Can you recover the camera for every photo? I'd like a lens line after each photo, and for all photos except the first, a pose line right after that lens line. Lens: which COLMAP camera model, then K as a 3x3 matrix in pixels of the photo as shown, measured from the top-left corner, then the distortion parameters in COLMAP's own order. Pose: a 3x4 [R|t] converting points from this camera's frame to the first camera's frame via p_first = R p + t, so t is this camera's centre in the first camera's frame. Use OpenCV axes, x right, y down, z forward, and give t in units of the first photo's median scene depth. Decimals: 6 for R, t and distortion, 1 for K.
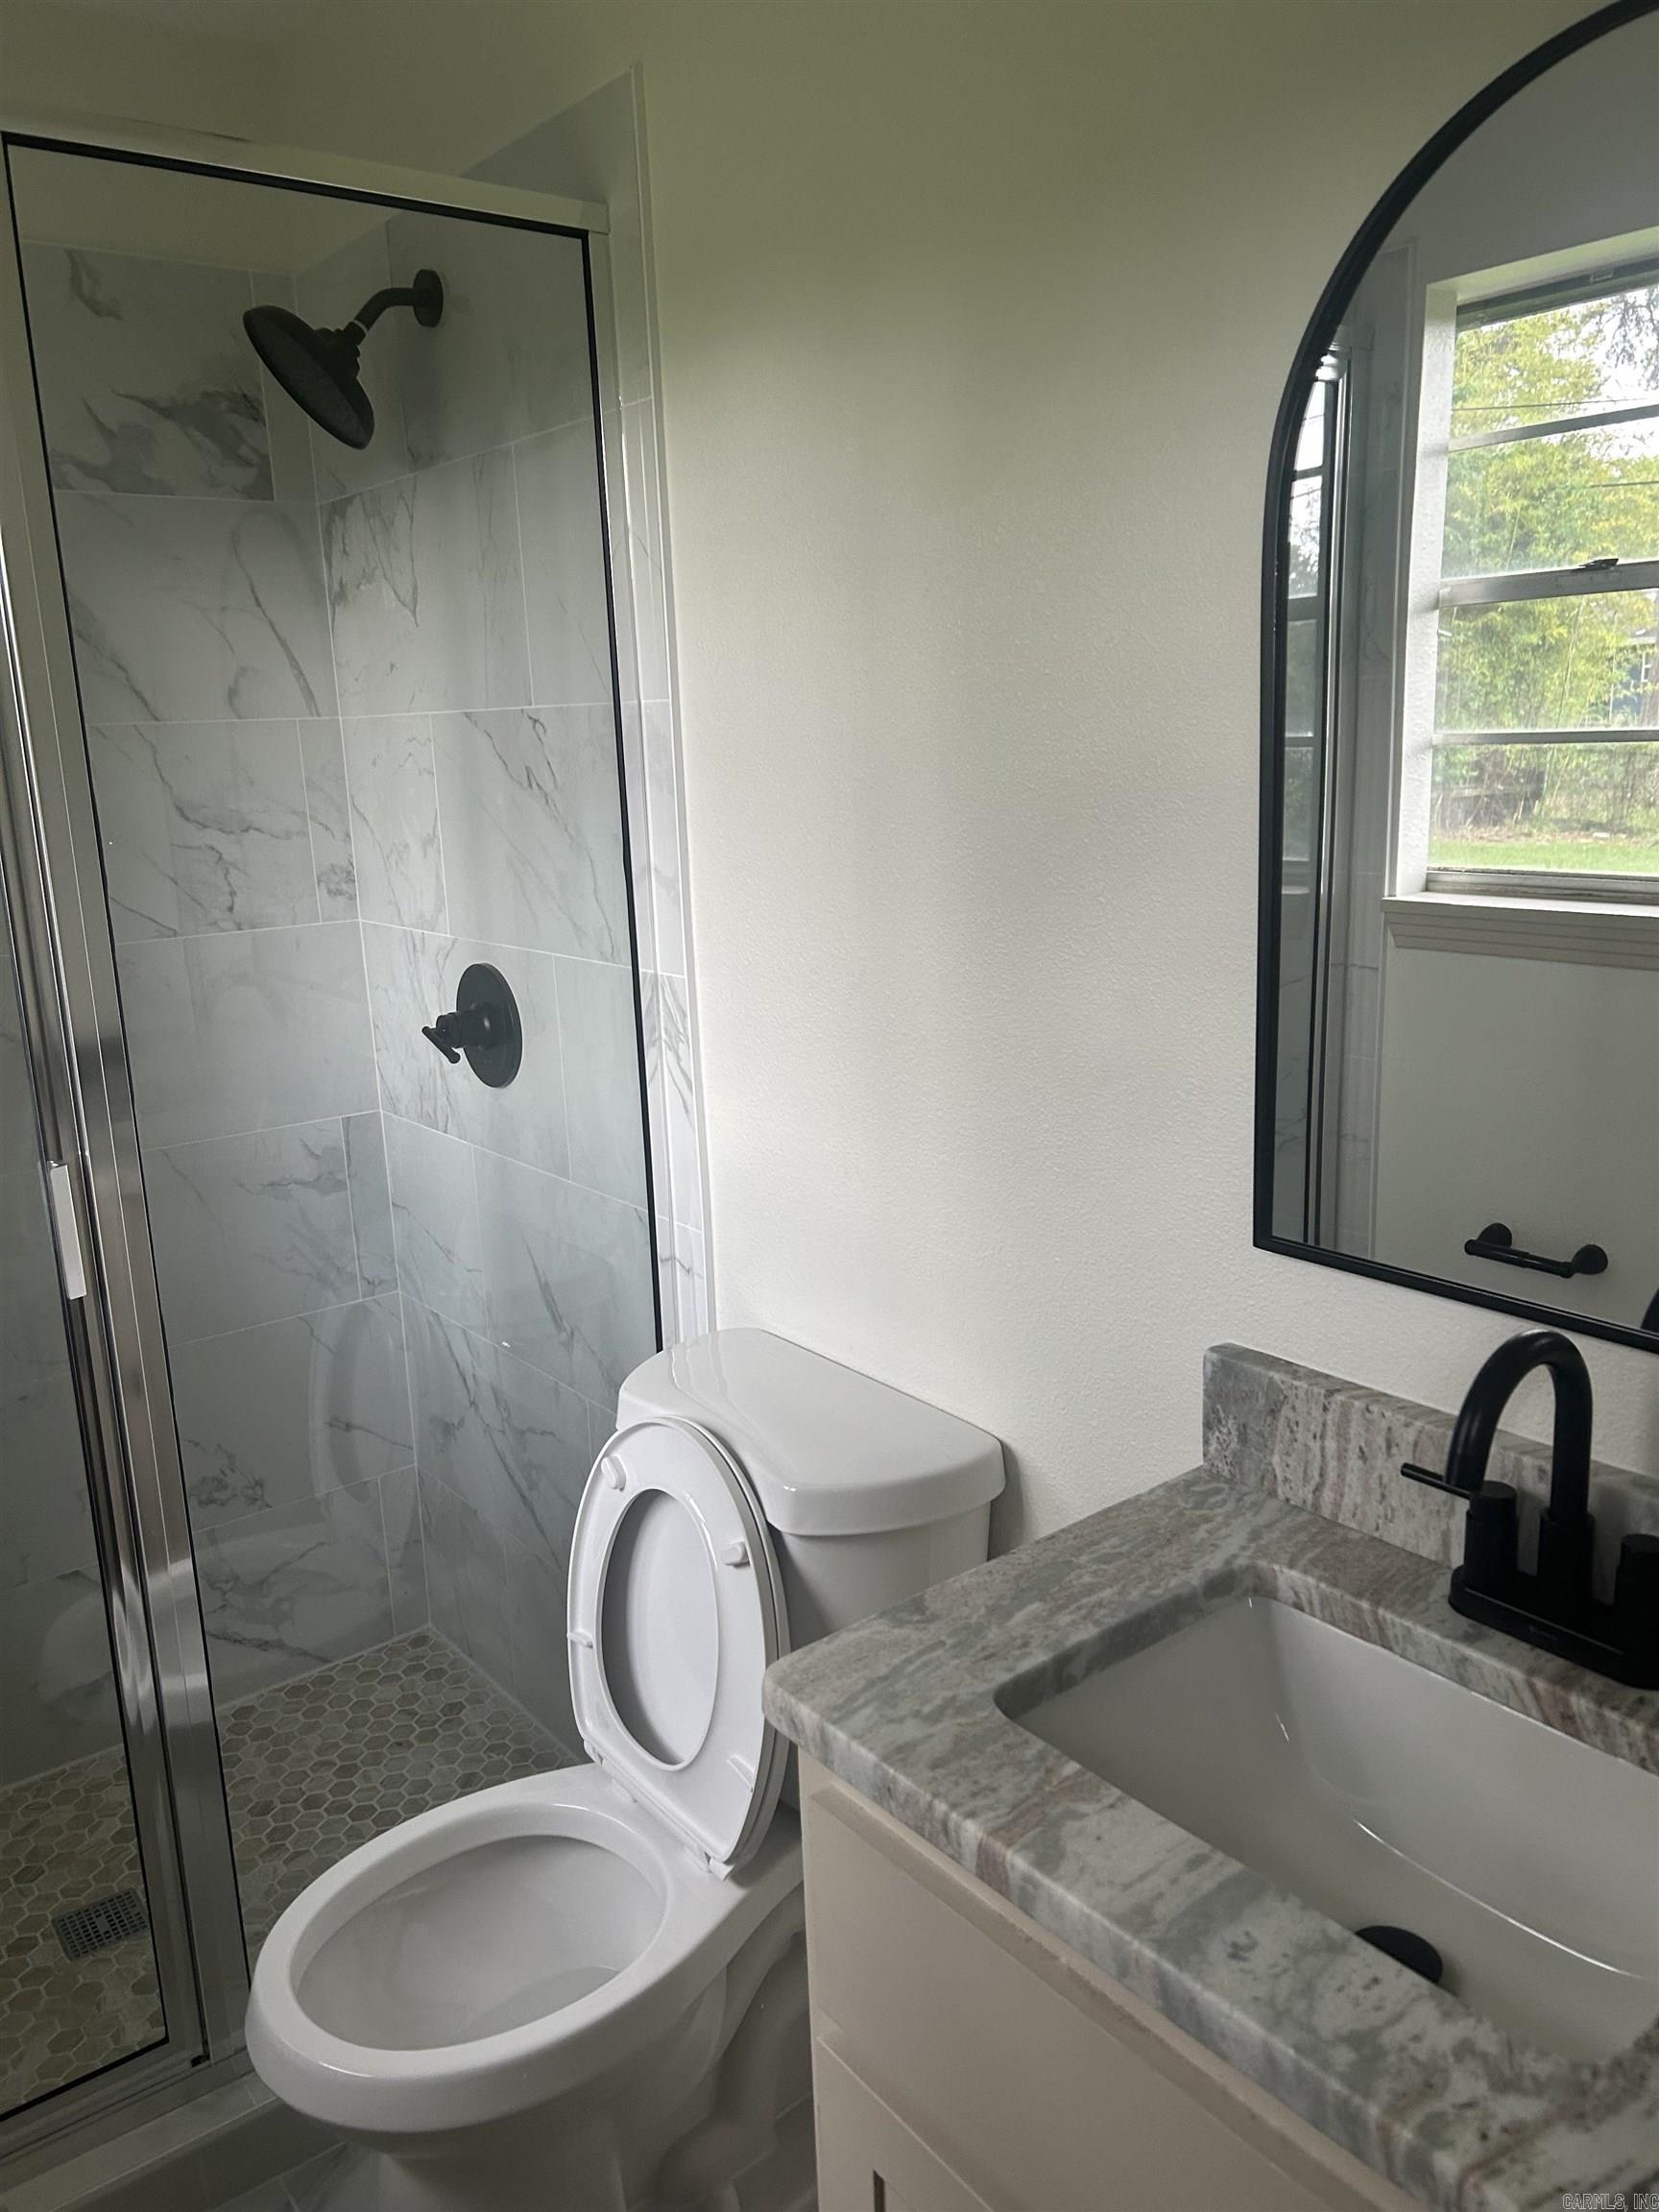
lens RADIAL K [[1726.4, 0, 837.1], [0, 1726.4, 1135.5], [0, 0, 1]] dist [0.068160, -0.057096]
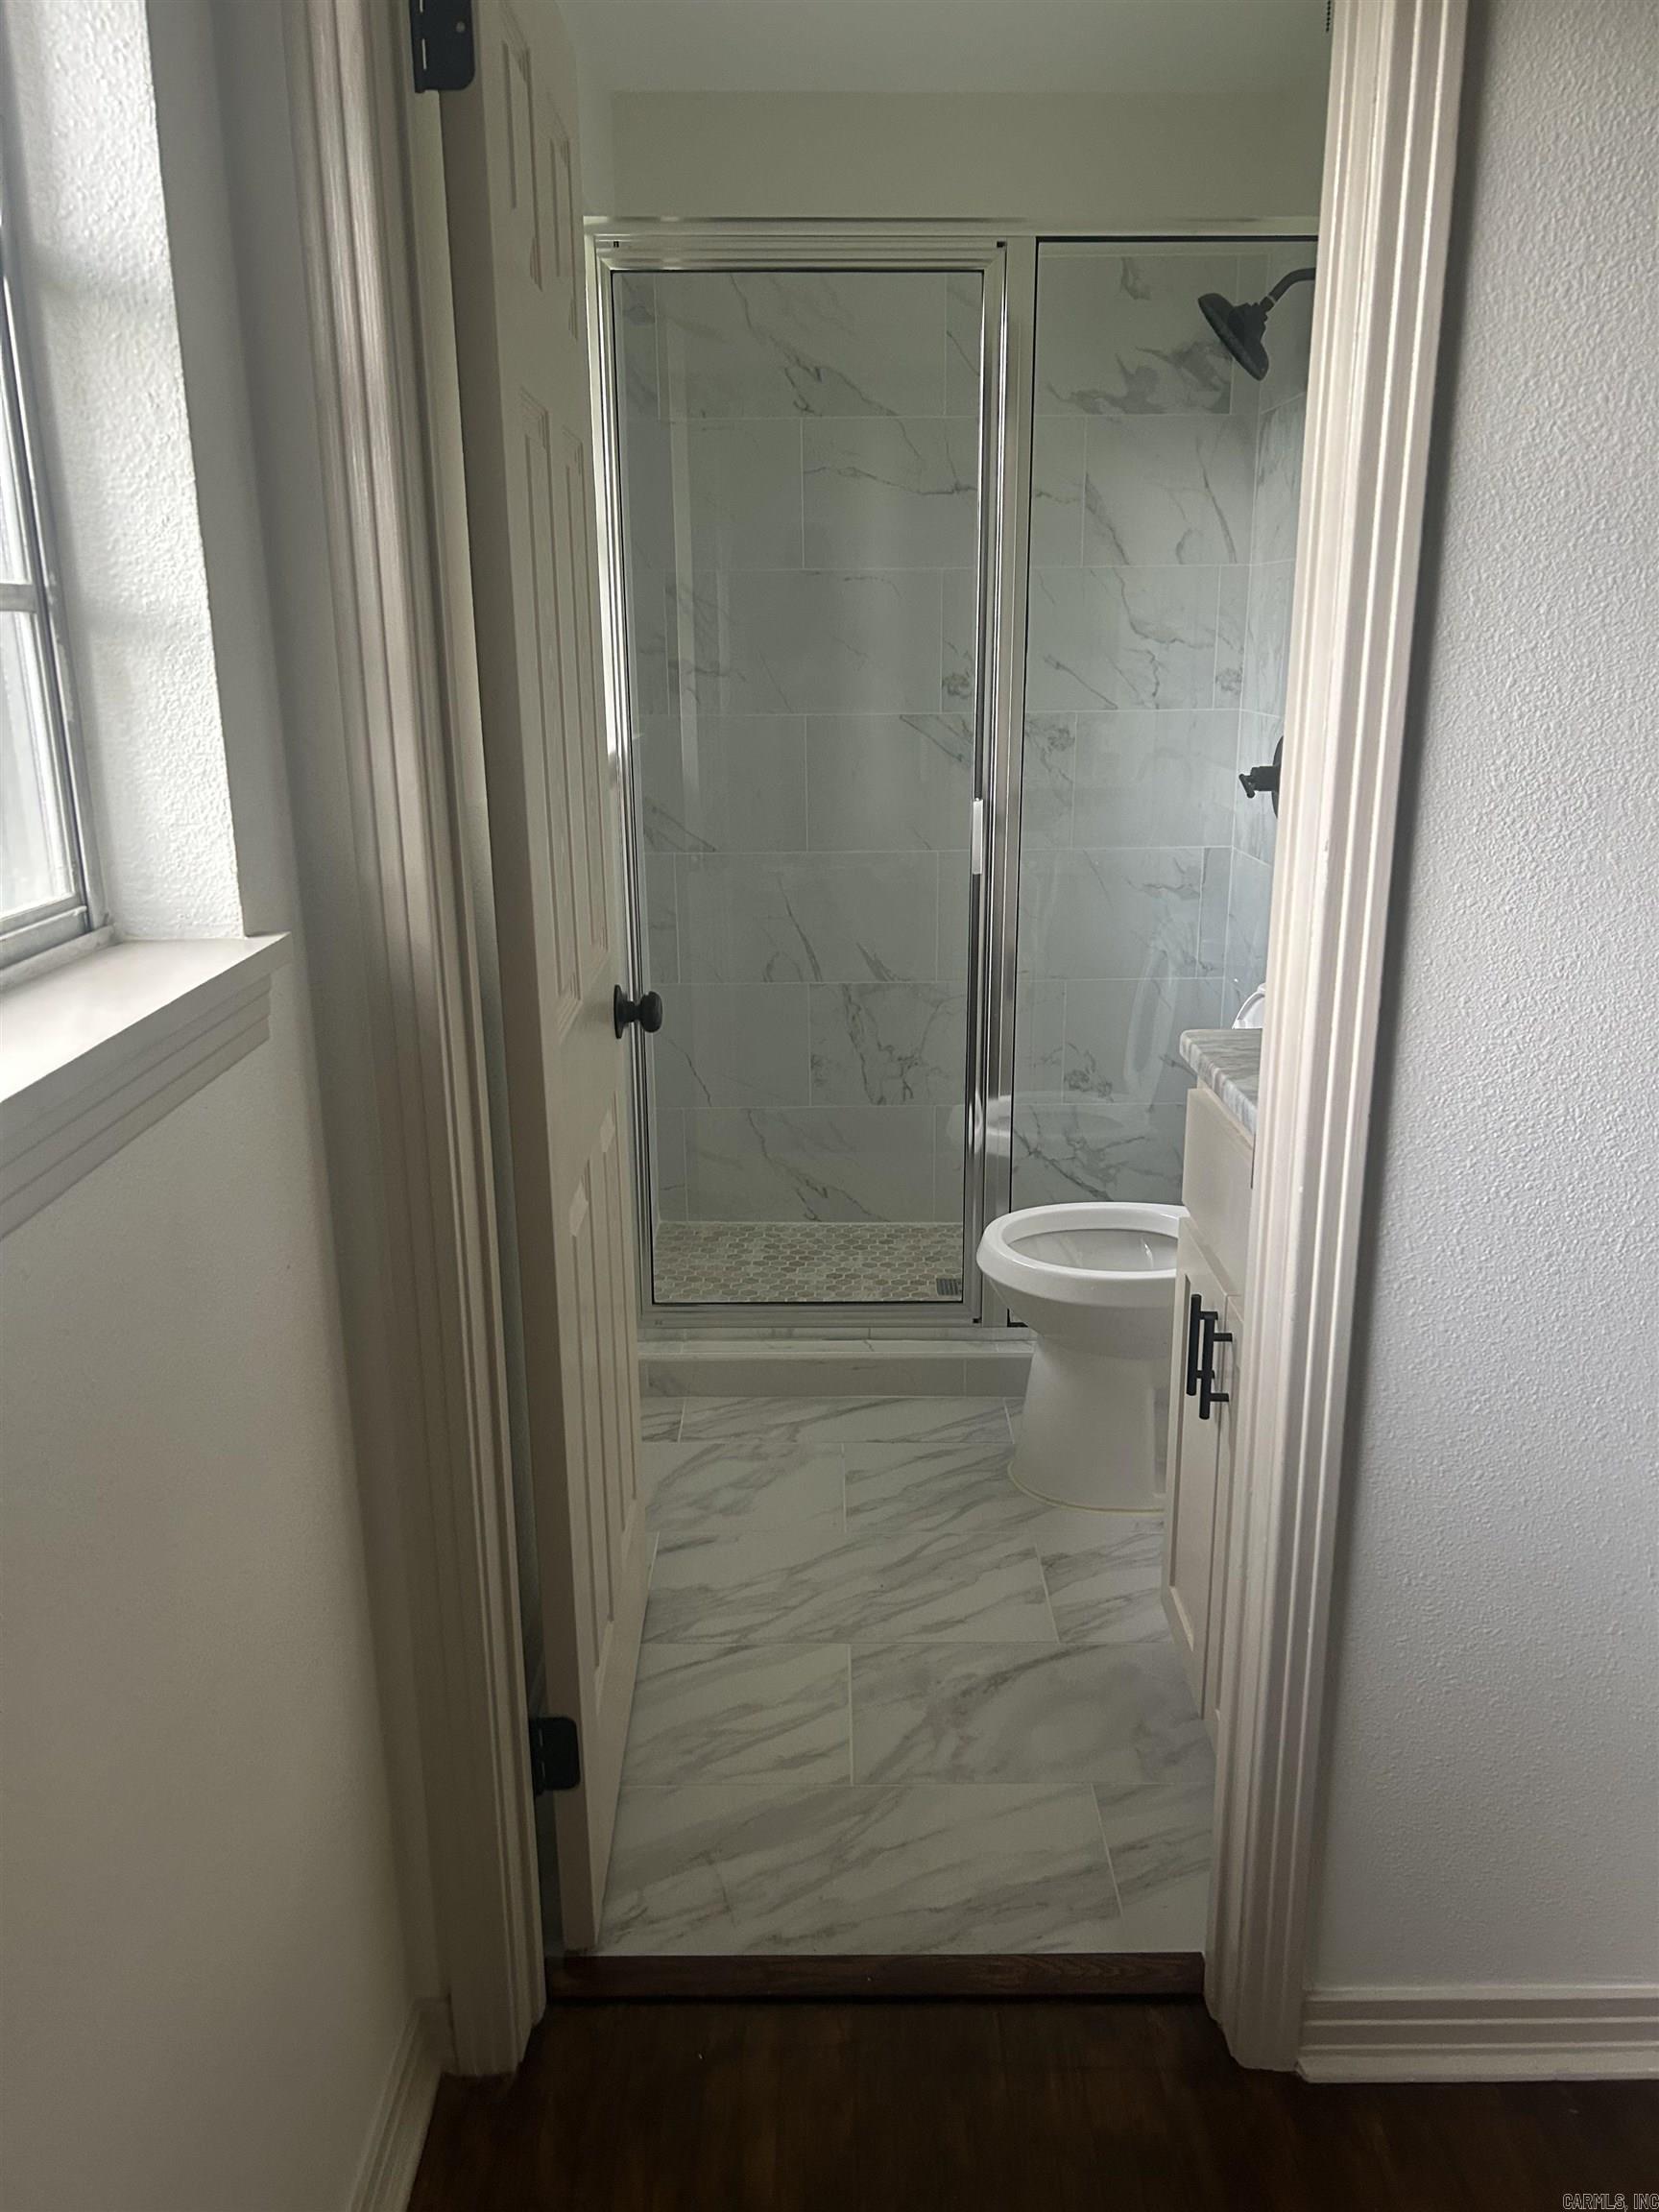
lens RADIAL K [[1726.4, 0, 837.1], [0, 1726.4, 1135.5], [0, 0, 1]] dist [0.068160, -0.057096]
pose [[0.807292, 0.197375, -0.556168, 0.356486], [-0.161630, 0.980327, 0.113293, 0.123151], [0.567588, -0.001567, 0.823311, -0.410403]]
